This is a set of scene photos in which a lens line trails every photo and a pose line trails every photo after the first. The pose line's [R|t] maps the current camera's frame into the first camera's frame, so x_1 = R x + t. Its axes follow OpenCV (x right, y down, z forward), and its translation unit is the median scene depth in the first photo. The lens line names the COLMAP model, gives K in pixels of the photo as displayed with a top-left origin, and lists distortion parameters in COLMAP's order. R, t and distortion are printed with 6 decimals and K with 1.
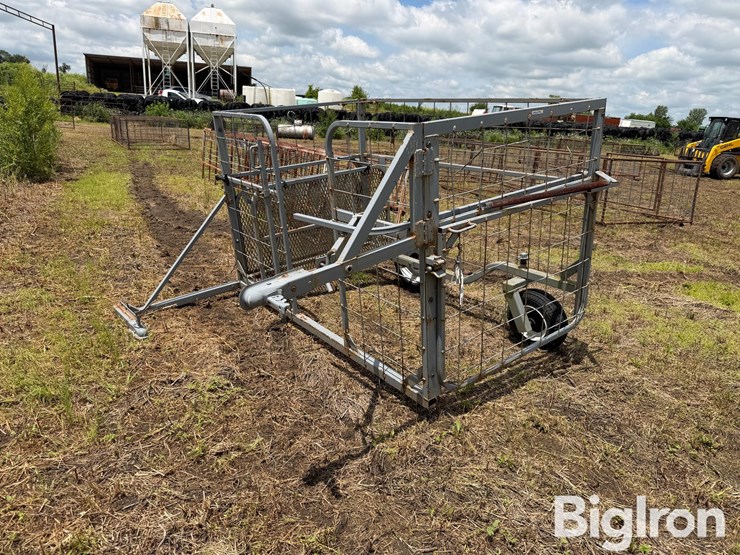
lens RADIAL K [[521.7, 0, 374.3], [0, 521.7, 284.9], [0, 0, 1]] dist [-0.004013, -0.008414]
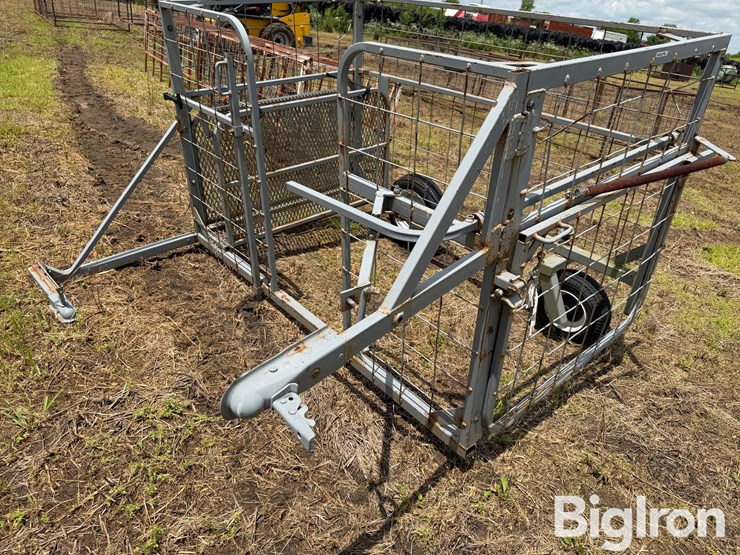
lens RADIAL K [[511.1, 0, 371.0], [0, 511.1, 276.6], [0, 0, 1]] dist [-0.035783, 0.022154]
pose [[0.994891, 0.032425, 0.095611, -0.090895], [-0.049172, 0.982730, 0.178391, -0.119369], [-0.088175, -0.182181, 0.979303, 0.282311]]
